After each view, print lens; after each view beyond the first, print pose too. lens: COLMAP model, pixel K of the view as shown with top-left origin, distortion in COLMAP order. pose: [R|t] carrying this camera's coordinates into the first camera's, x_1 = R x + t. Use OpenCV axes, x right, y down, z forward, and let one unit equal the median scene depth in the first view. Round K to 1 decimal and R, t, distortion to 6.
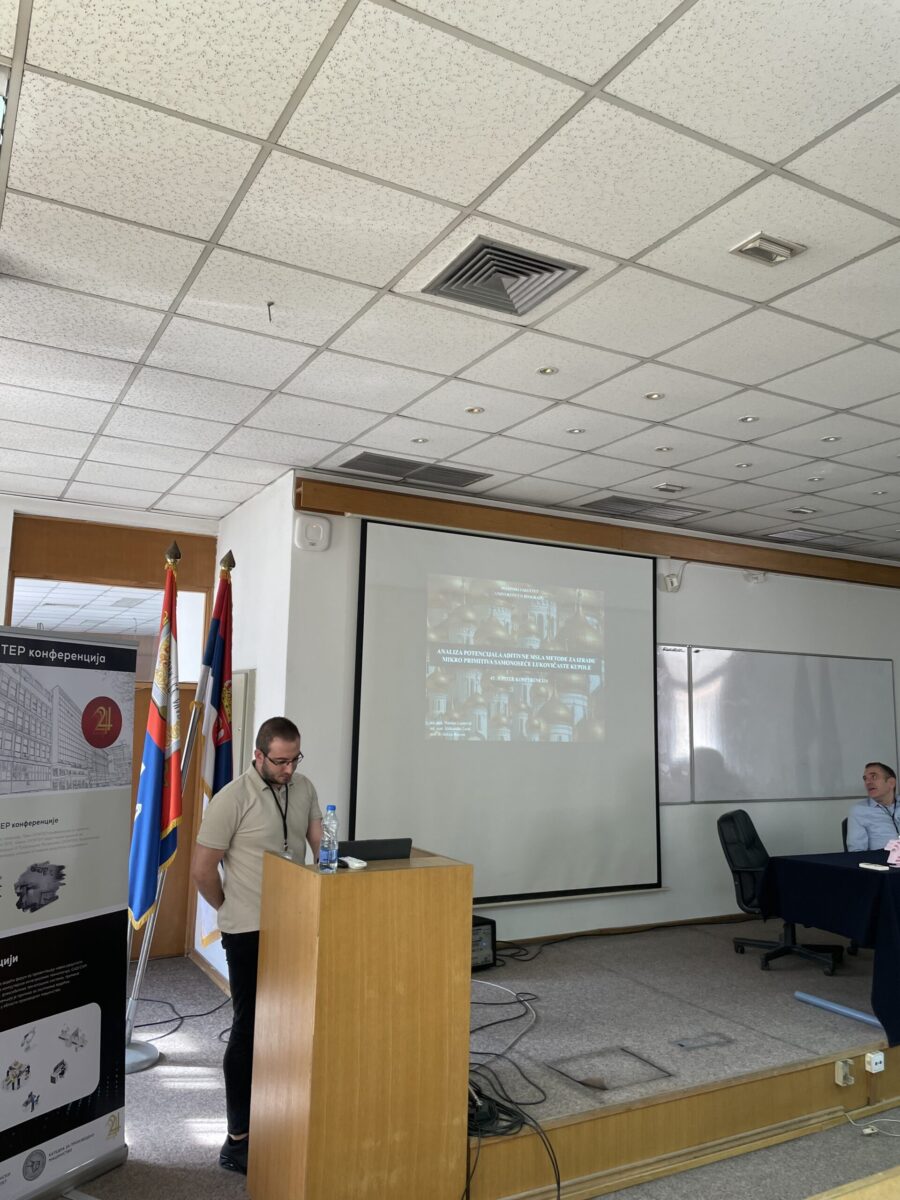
lens RADIAL K [[911.1, 0, 458.8], [0, 911.1, 588.8], [0, 0, 1]] dist [0.087030, -0.119738]
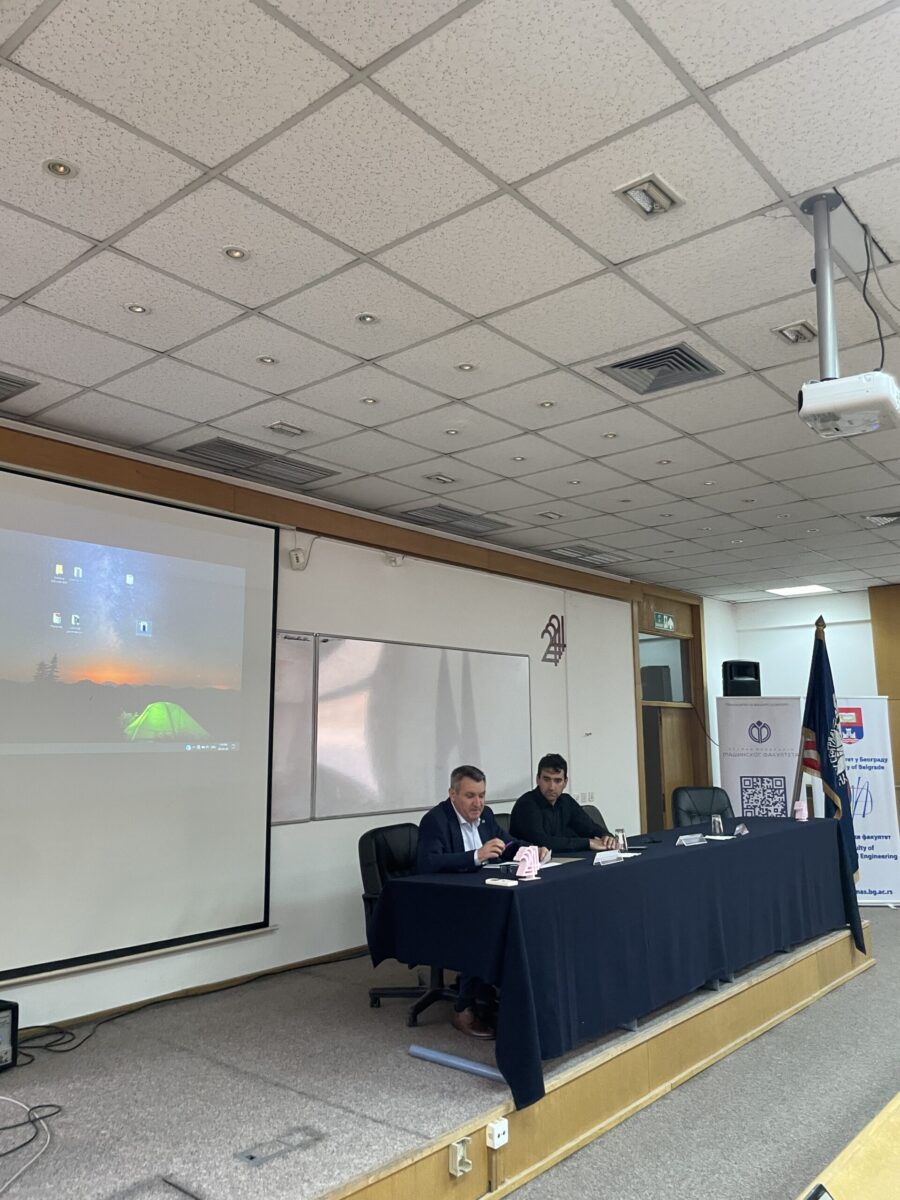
lens RADIAL K [[908.8, 0, 459.6], [0, 908.8, 594.0], [0, 0, 1]] dist [0.089444, -0.123778]
pose [[0.935877, 0.028112, 0.351203, 0.131516], [-0.021661, 0.999517, -0.022283, 0.068518], [-0.351660, 0.013246, 0.936034, 0.270077]]
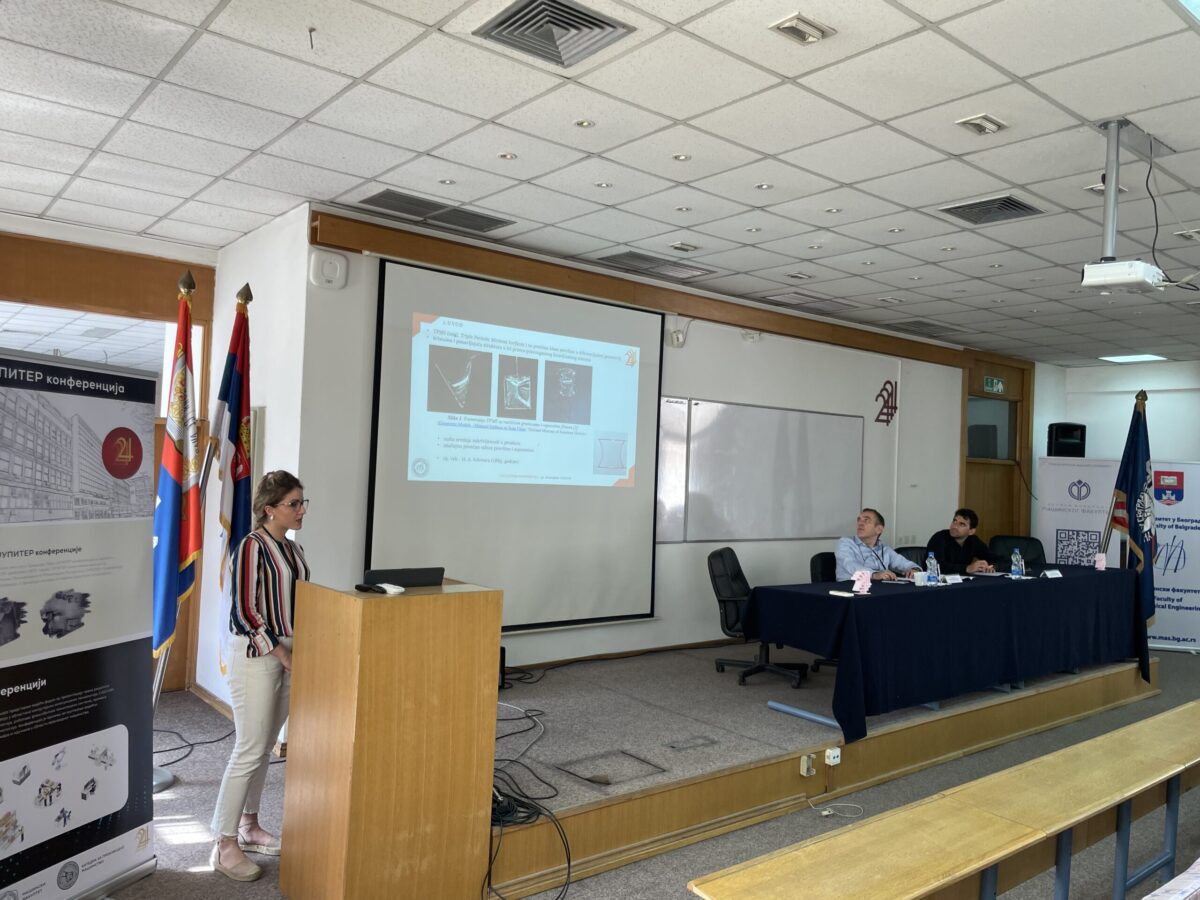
lens RADIAL K [[911.5, 0, 609.6], [0, 911.5, 440.9], [0, 0, 1]] dist [0.085414, -0.118819]
pose [[0.983933, 0.024603, 0.176837, -0.045662], [-0.044074, 0.993278, 0.107038, 0.003044], [-0.173015, -0.113112, 0.978403, -0.049179]]
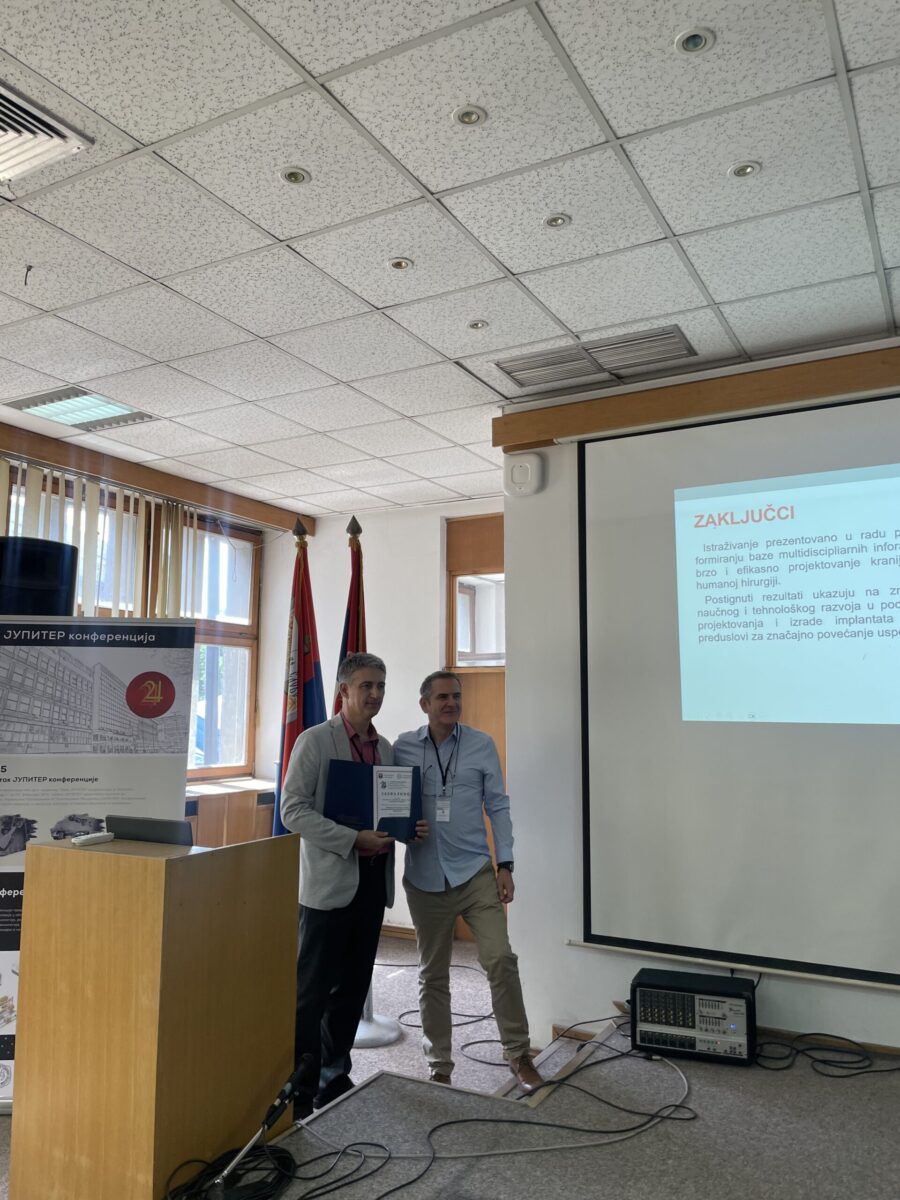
lens RADIAL K [[910.9, 0, 462.6], [0, 910.9, 601.5], [0, 0, 1]] dist [0.078578, -0.110279]
pose [[0.534504, -0.119431, -0.836685, 0.669466], [0.123159, 0.990405, -0.062696, 0.135155], [0.836144, -0.069534, 0.544085, 0.654944]]
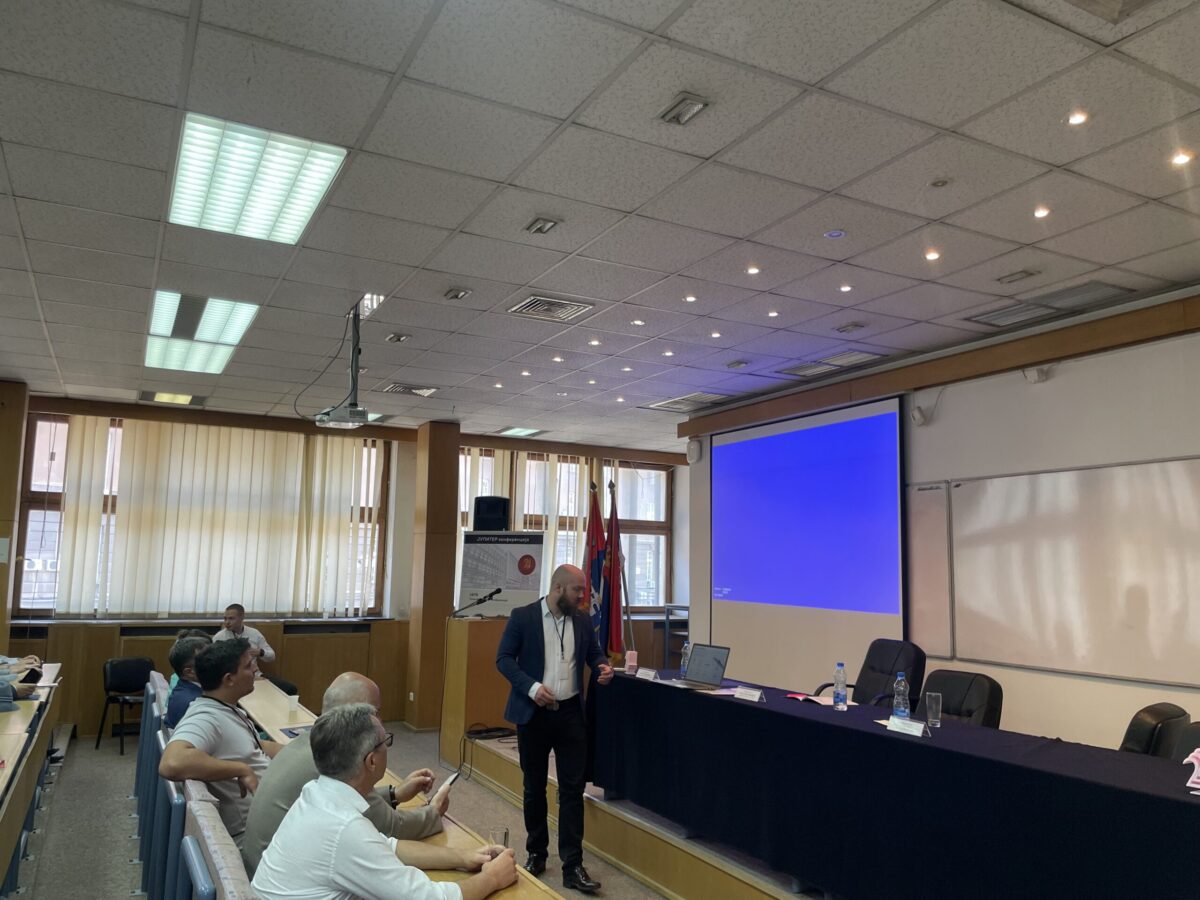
lens RADIAL K [[908.7, 0, 603.3], [0, 908.7, 453.8], [0, 0, 1]] dist [0.087812, -0.119555]
pose [[-0.026789, -0.146023, -0.988918, 1.914025], [0.115612, 0.982182, -0.148161, 0.217272], [0.992933, -0.118300, -0.009430, 1.147623]]
